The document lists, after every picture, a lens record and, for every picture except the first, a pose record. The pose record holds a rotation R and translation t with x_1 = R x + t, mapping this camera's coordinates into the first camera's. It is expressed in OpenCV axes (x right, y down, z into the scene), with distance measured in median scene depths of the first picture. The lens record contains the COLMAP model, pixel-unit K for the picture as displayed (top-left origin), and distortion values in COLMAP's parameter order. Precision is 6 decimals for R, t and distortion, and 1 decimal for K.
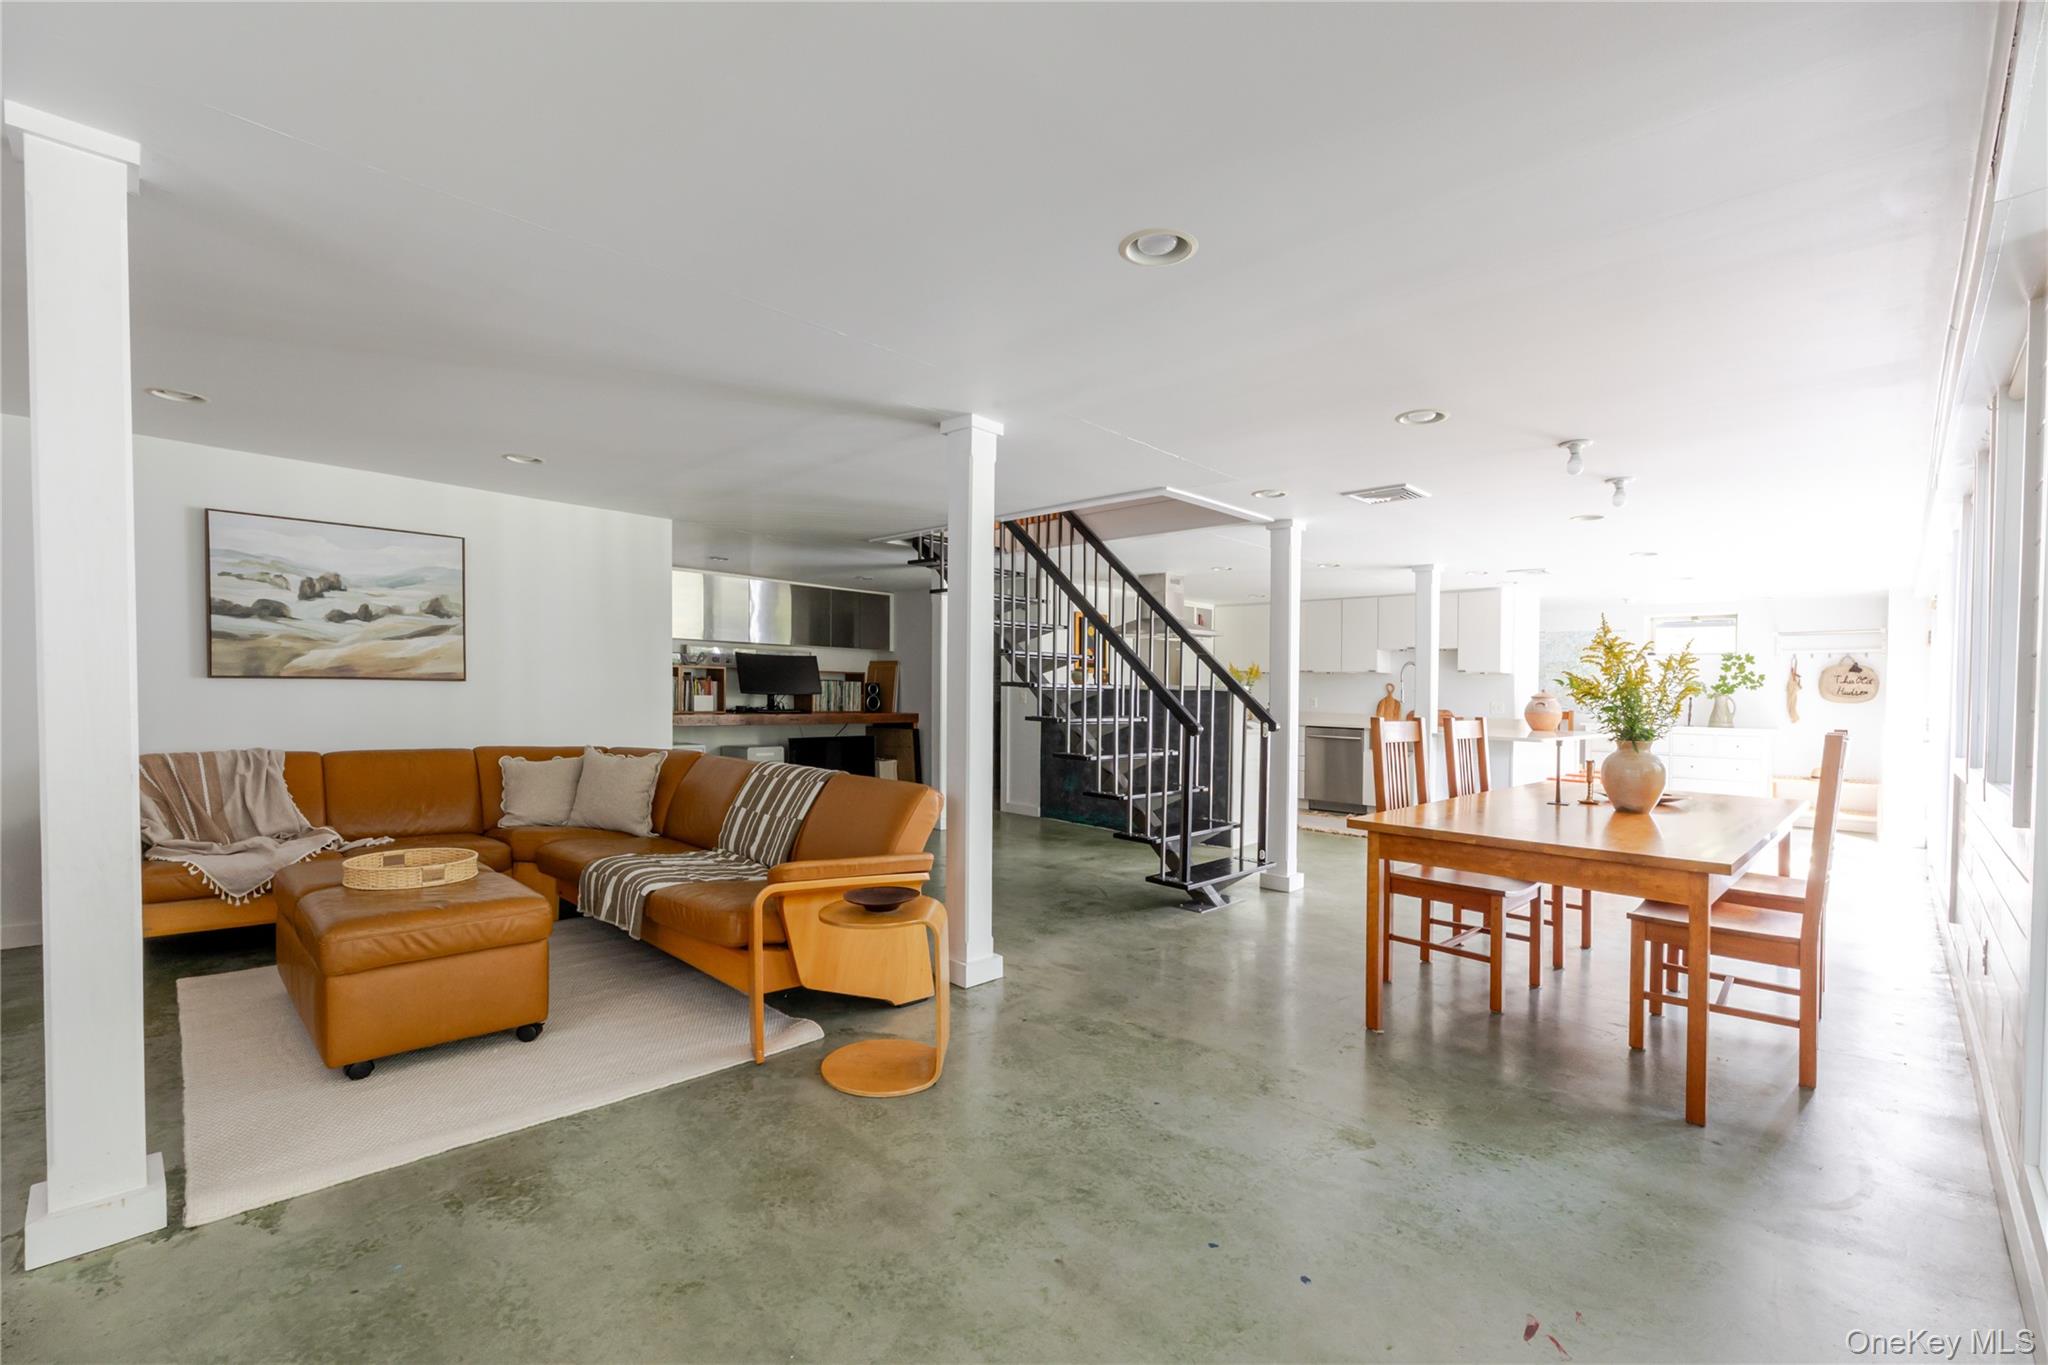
lens RADIAL K [[898.5, 0, 922.3], [0, 898.5, 681.6], [0, 0, 1]] dist [0.000240, 0.000656]
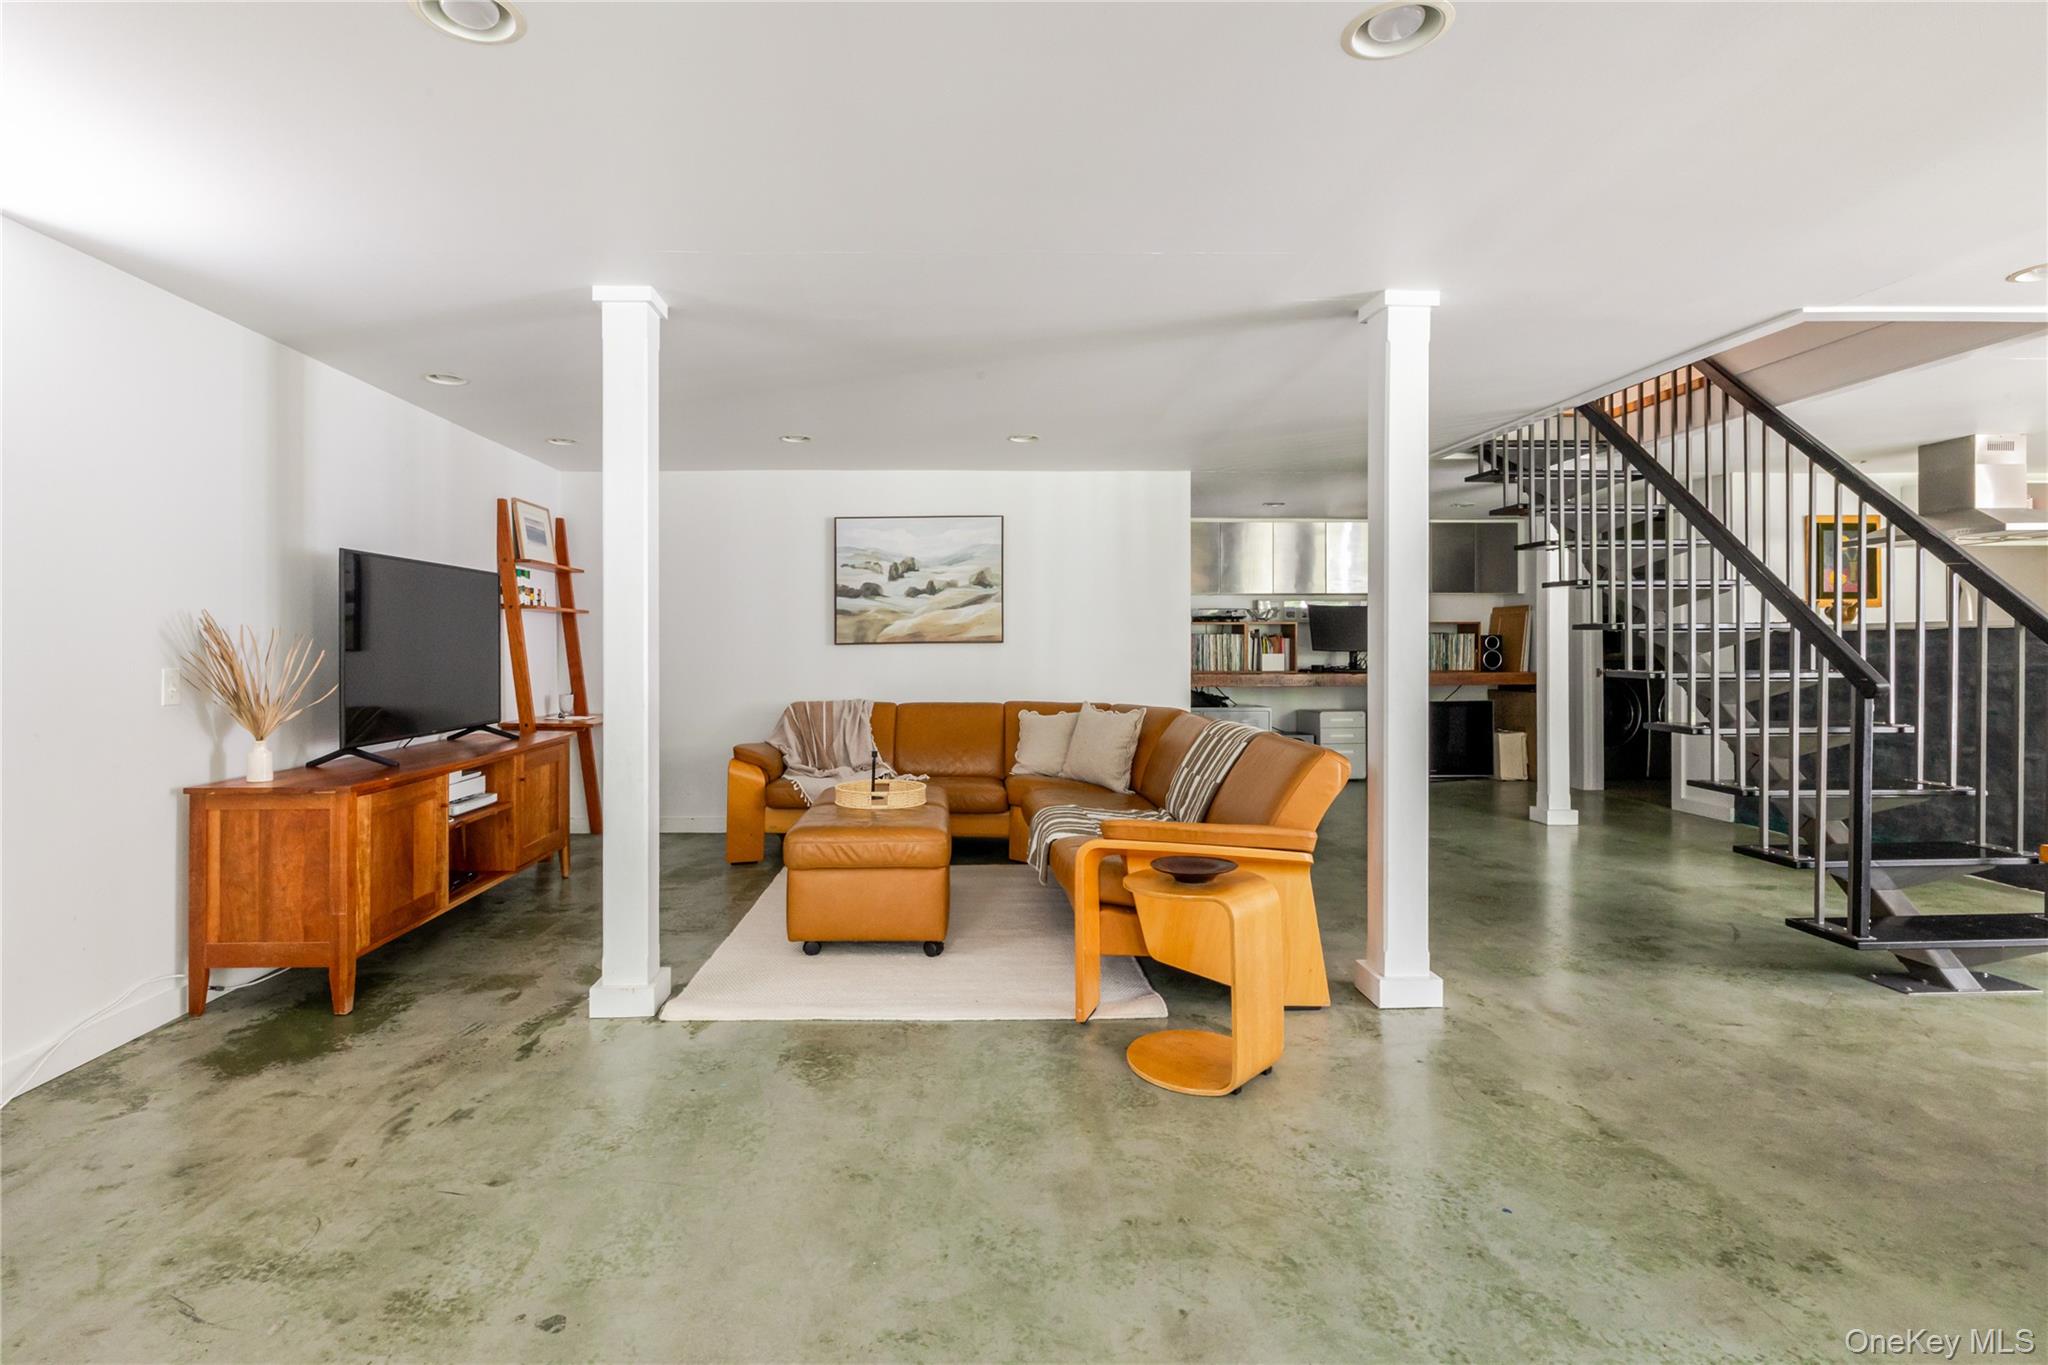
lens RADIAL K [[981.1, 0, 1022.9], [0, 981.1, 633.8], [0, 0, 1]] dist [-0.009388, 0.000286]
pose [[0.728593, -0.034057, -0.684100, 0.376974], [0.022460, 0.999414, -0.025833, 0.021923], [0.684578, 0.003458, 0.728931, 0.133436]]
